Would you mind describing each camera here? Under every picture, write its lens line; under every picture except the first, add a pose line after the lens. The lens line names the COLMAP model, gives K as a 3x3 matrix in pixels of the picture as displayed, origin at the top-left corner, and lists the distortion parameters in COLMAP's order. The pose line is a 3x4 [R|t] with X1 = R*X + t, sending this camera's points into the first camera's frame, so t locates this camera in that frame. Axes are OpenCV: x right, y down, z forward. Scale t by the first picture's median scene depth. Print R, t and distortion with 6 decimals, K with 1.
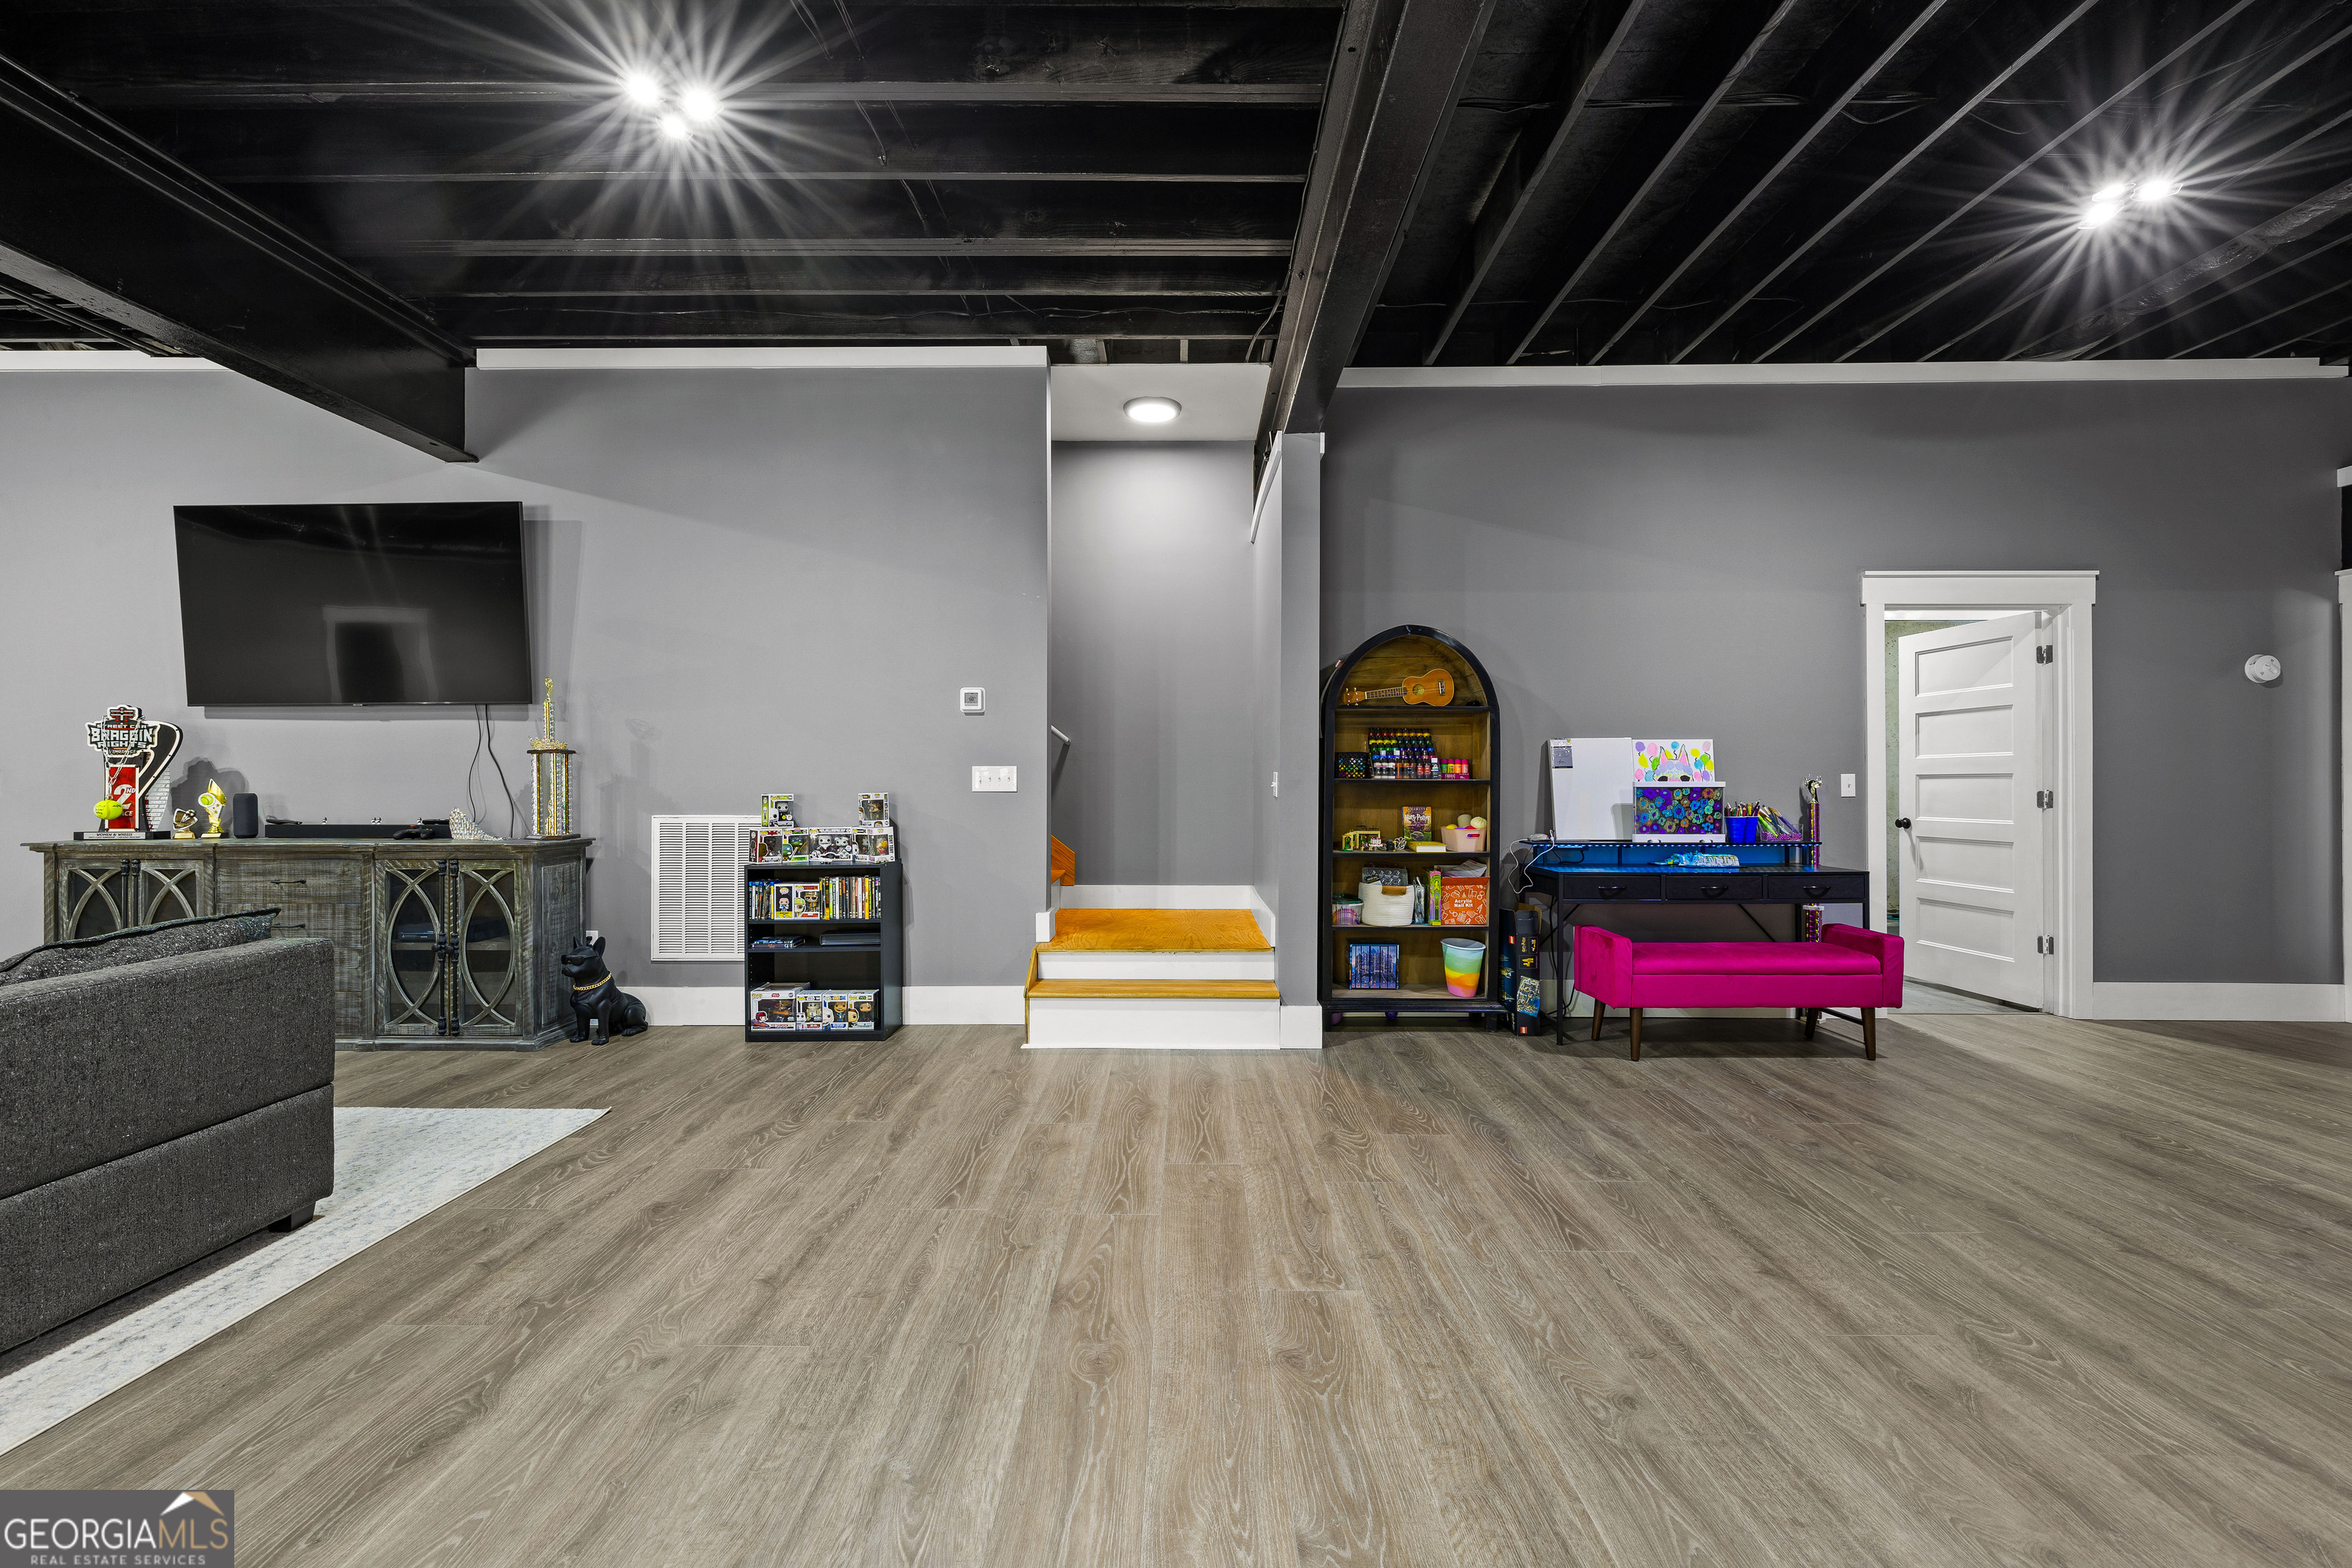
lens RADIAL K [[991.4, 0, 1177.7], [0, 991.4, 773.7], [0, 0, 1]] dist [0.003623, -0.000639]
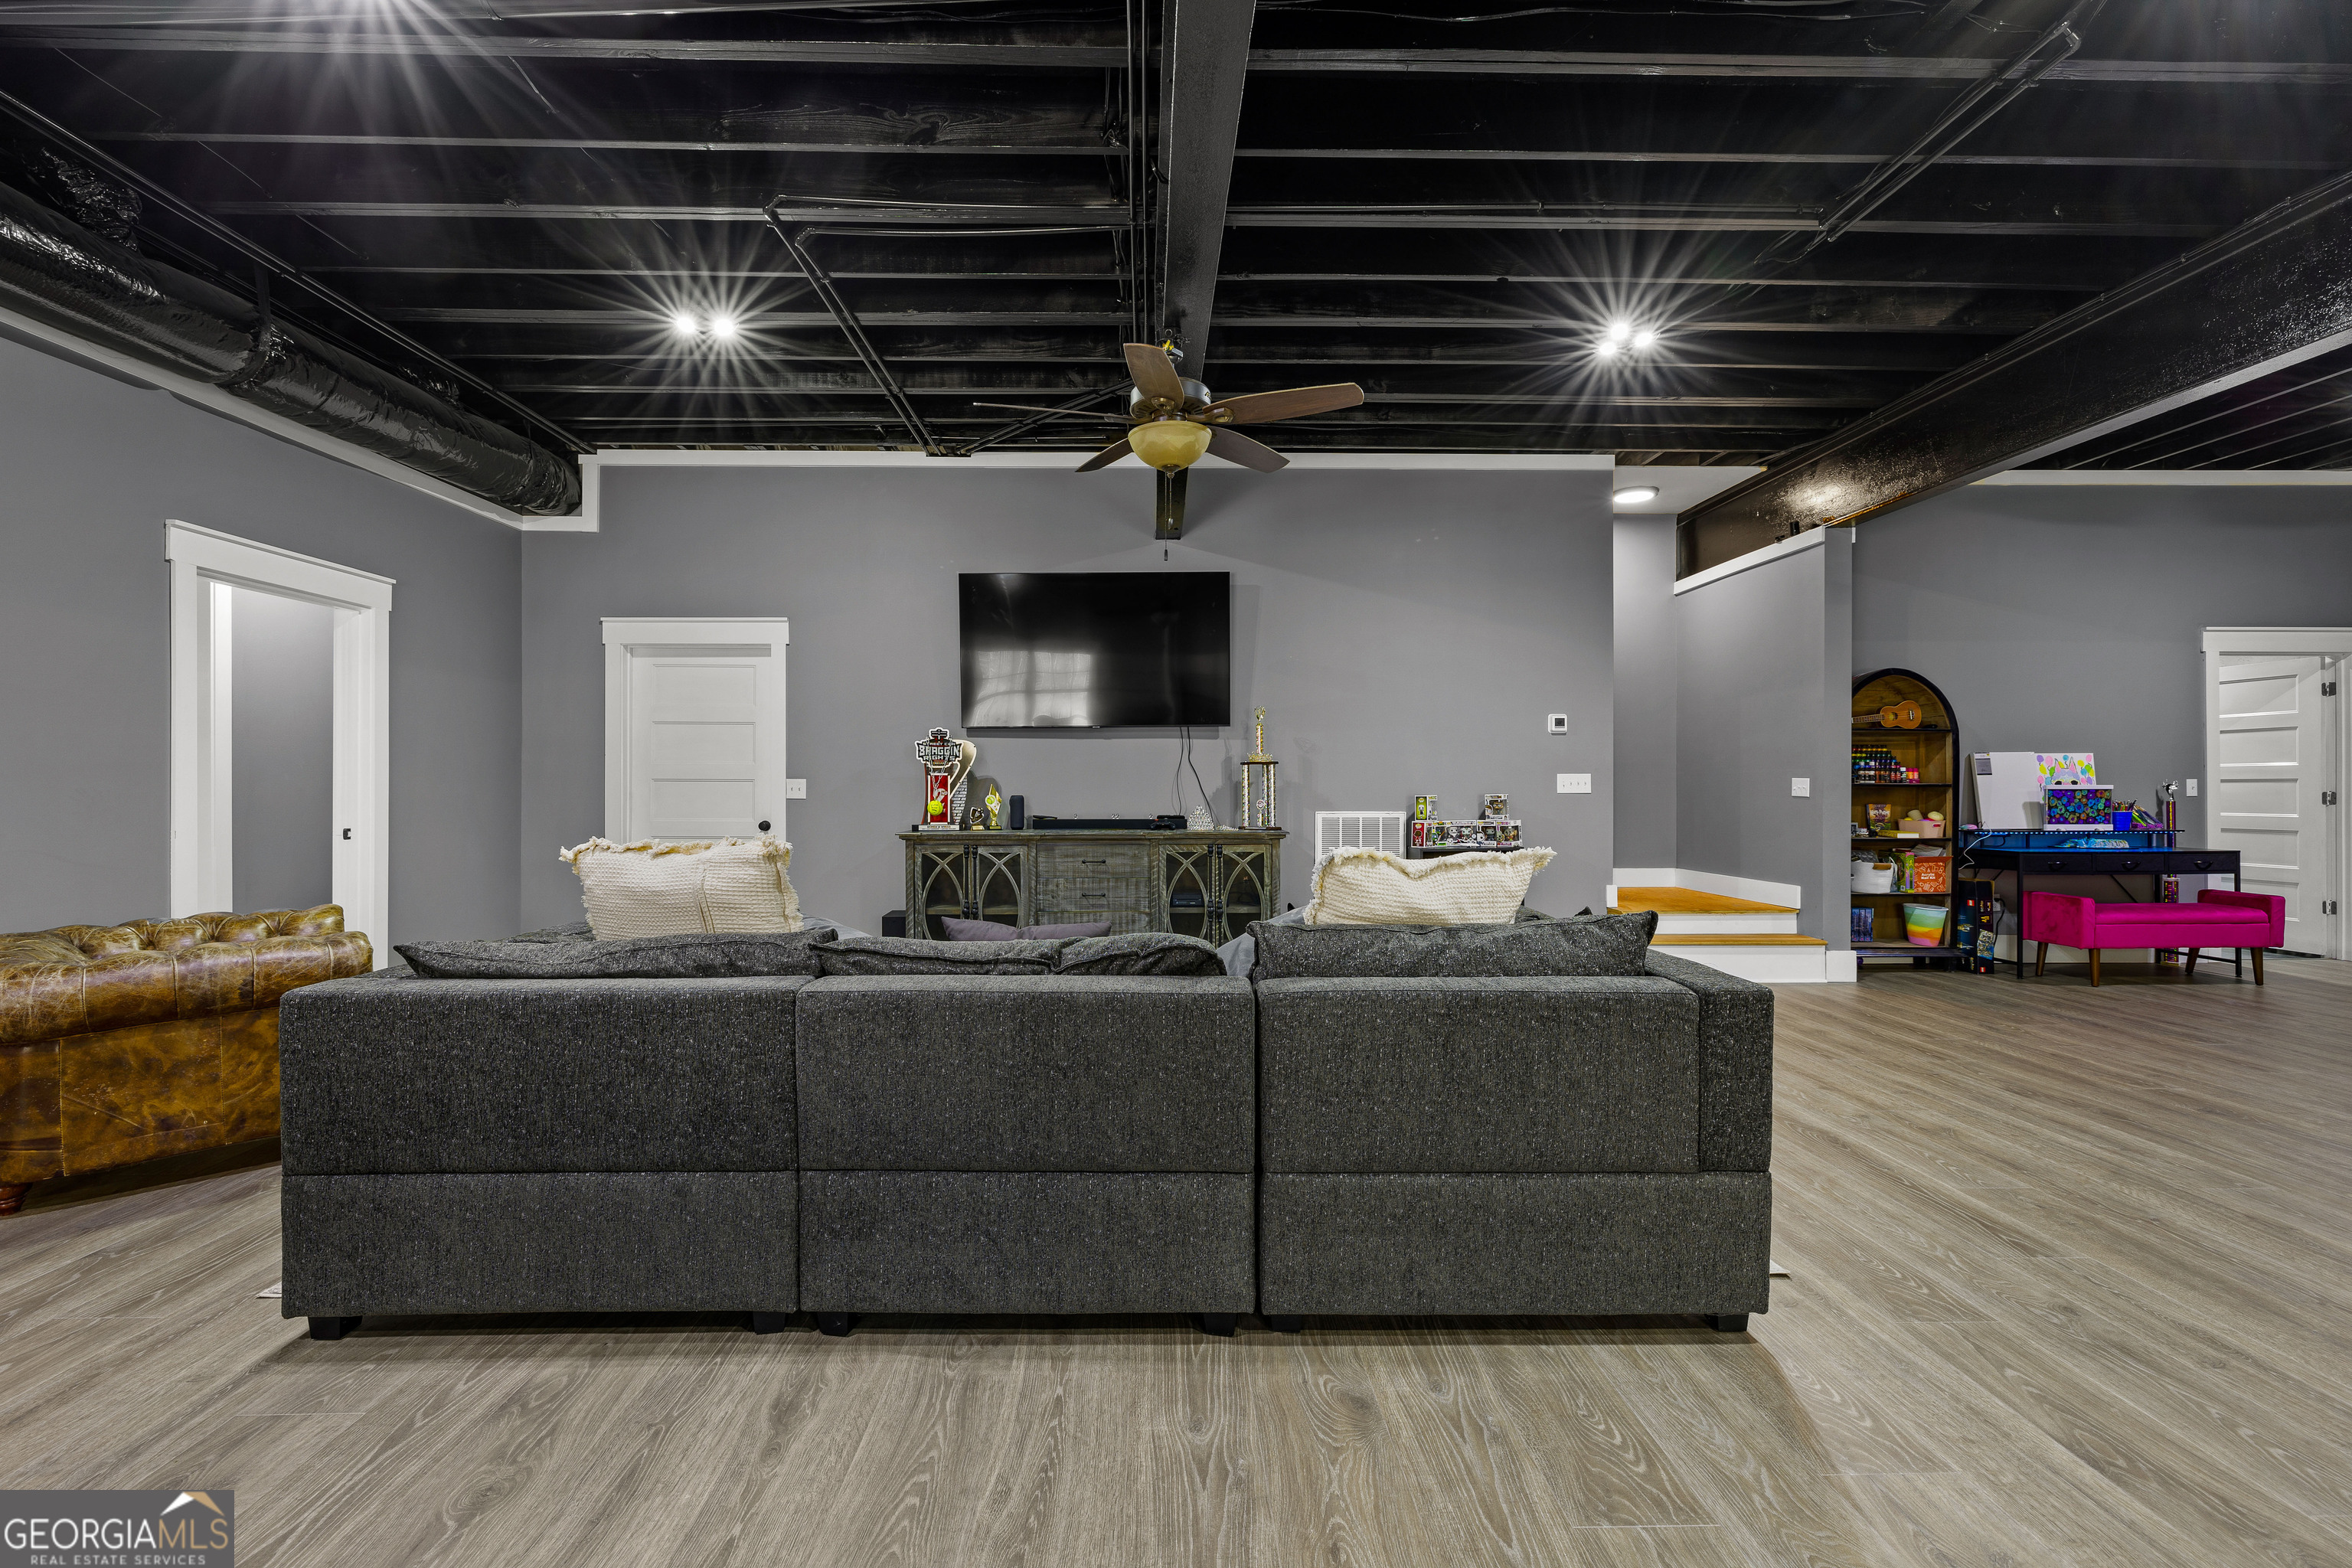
lens RADIAL K [[991.4, 0, 1181.8], [0, 991.4, 784.3], [0, 0, 1]] dist [0.003623, -0.000639]
pose [[0.999415, -0.001016, 0.034189, -0.771837], [0.000655, 0.999944, 0.010575, -0.008352], [-0.034197, -0.010546, 0.999359, -0.306252]]
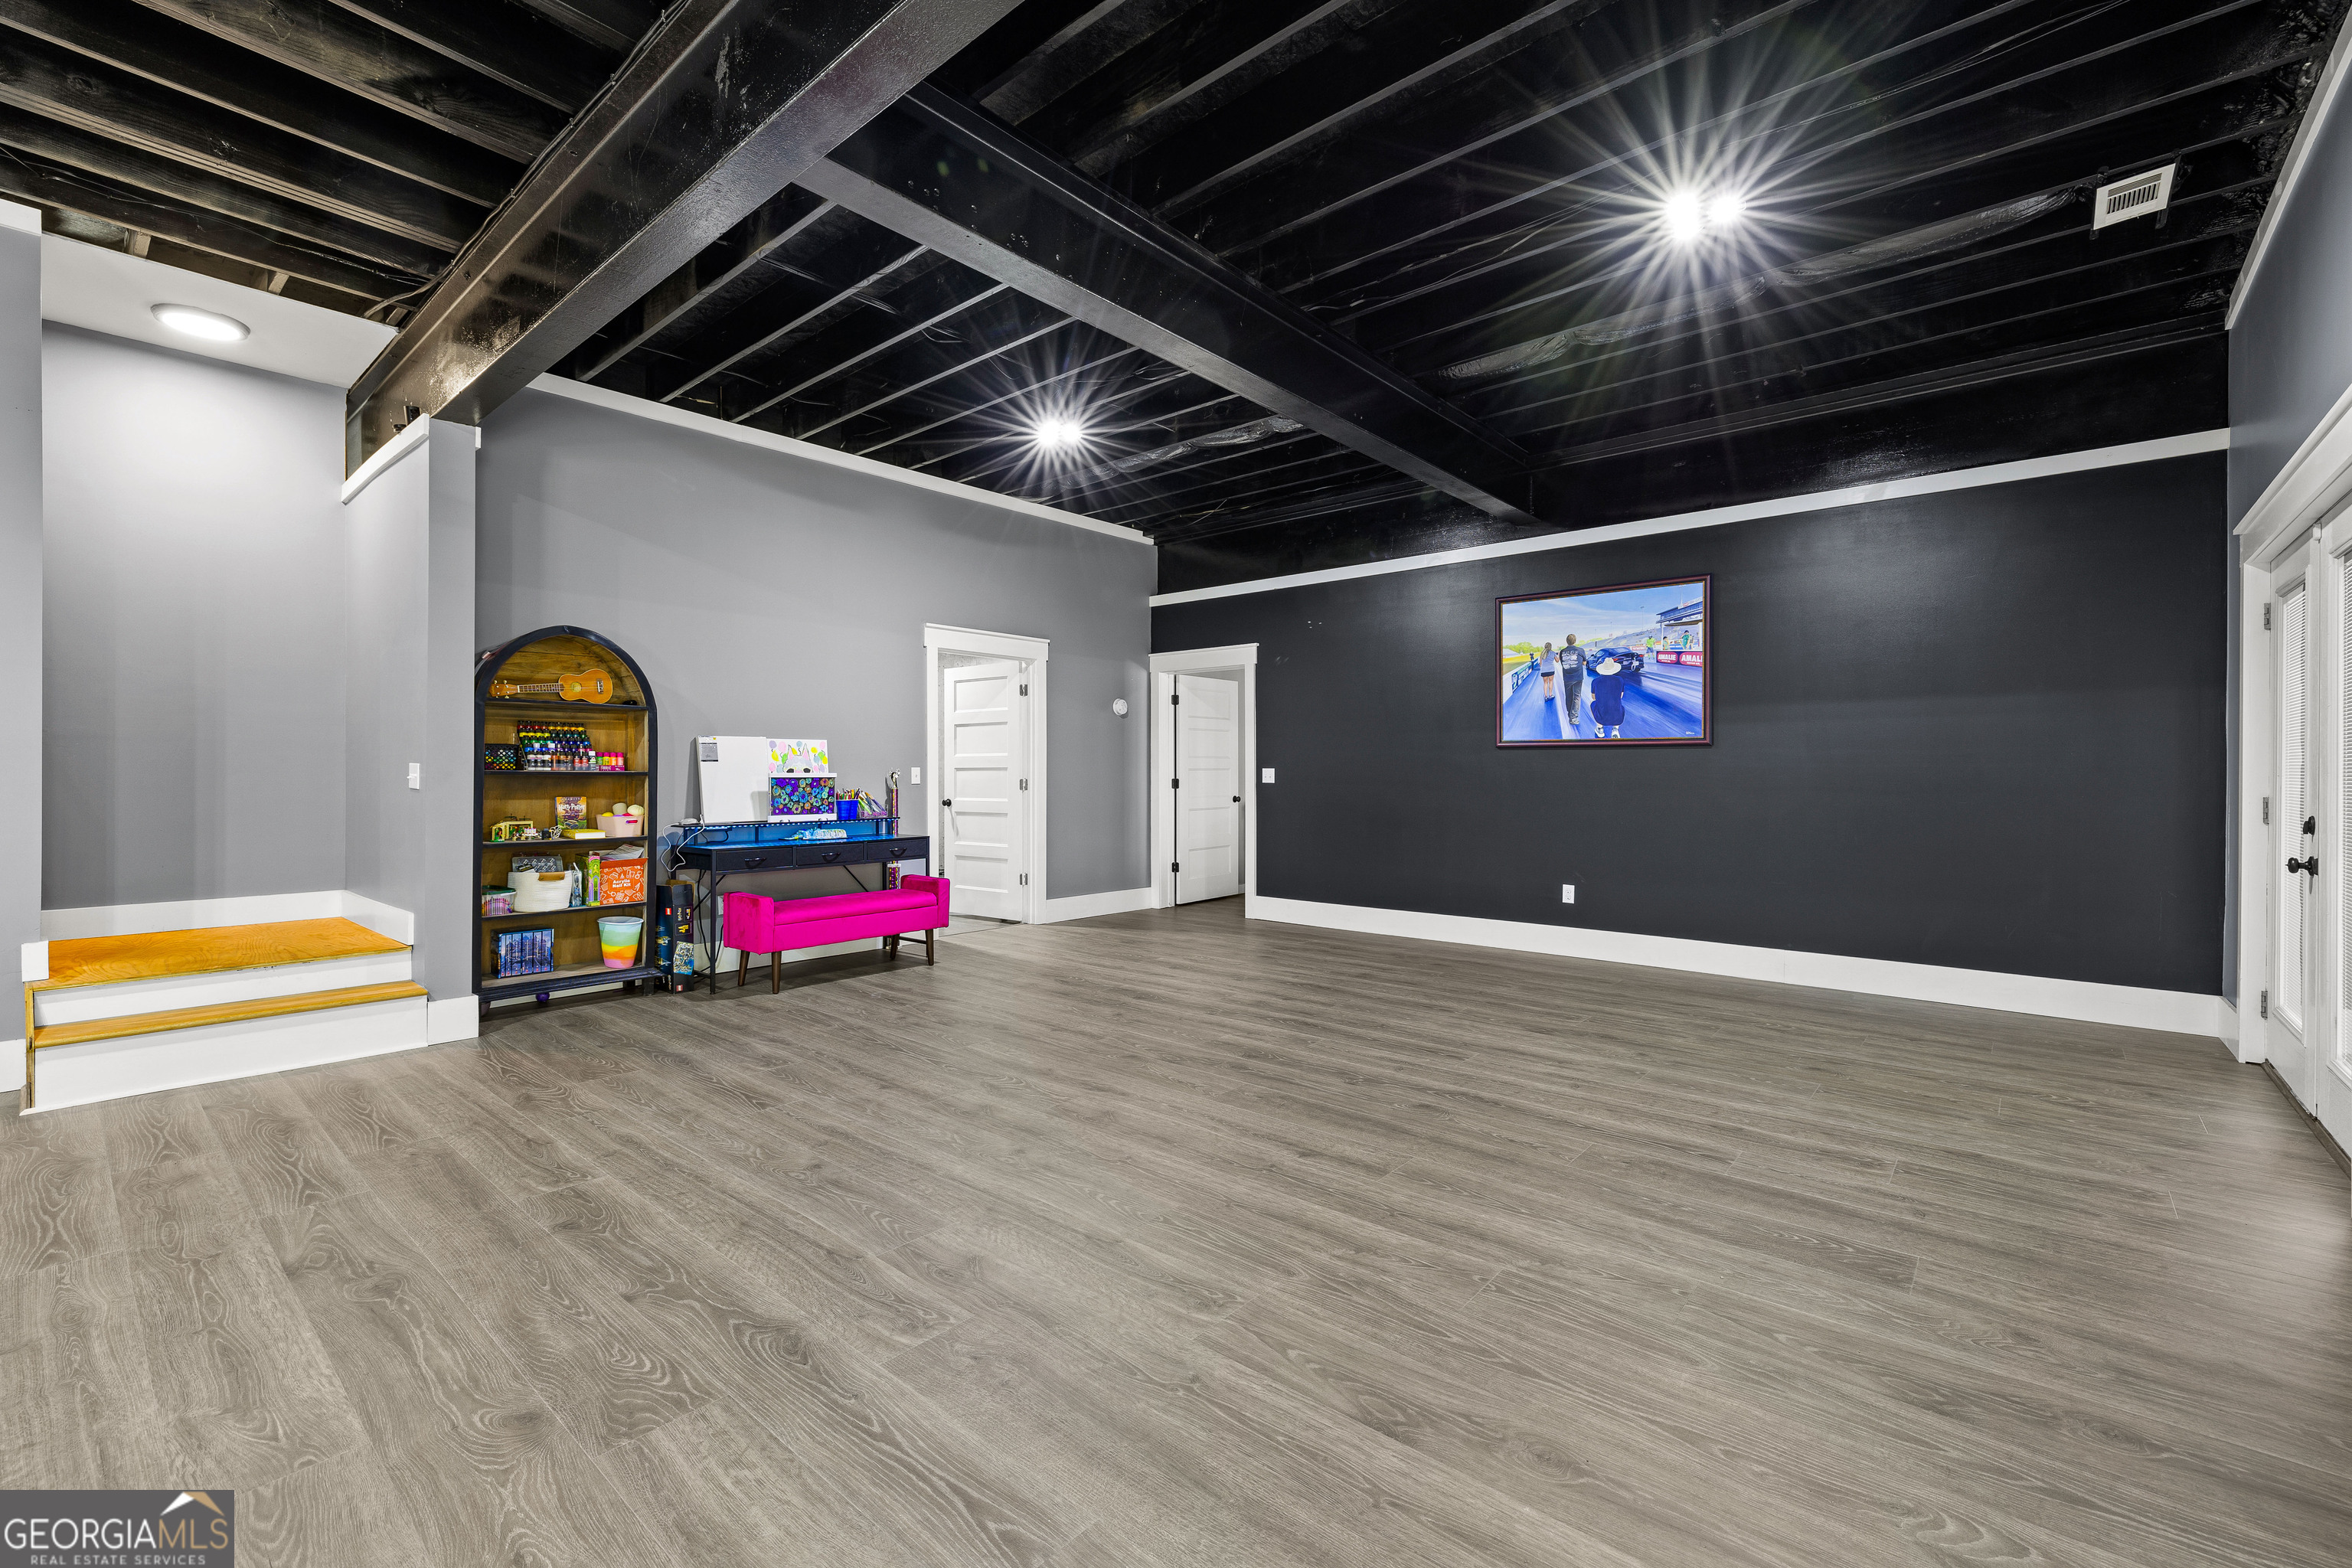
lens RADIAL K [[991.4, 0, 1177.8], [0, 991.4, 775.6], [0, 0, 1]] dist [0.003623, -0.000639]
pose [[0.645958, -0.002355, 0.763369, -0.156778], [-0.007259, 0.999931, 0.009227, -0.004263], [-0.763338, -0.011501, 0.645897, -0.187276]]
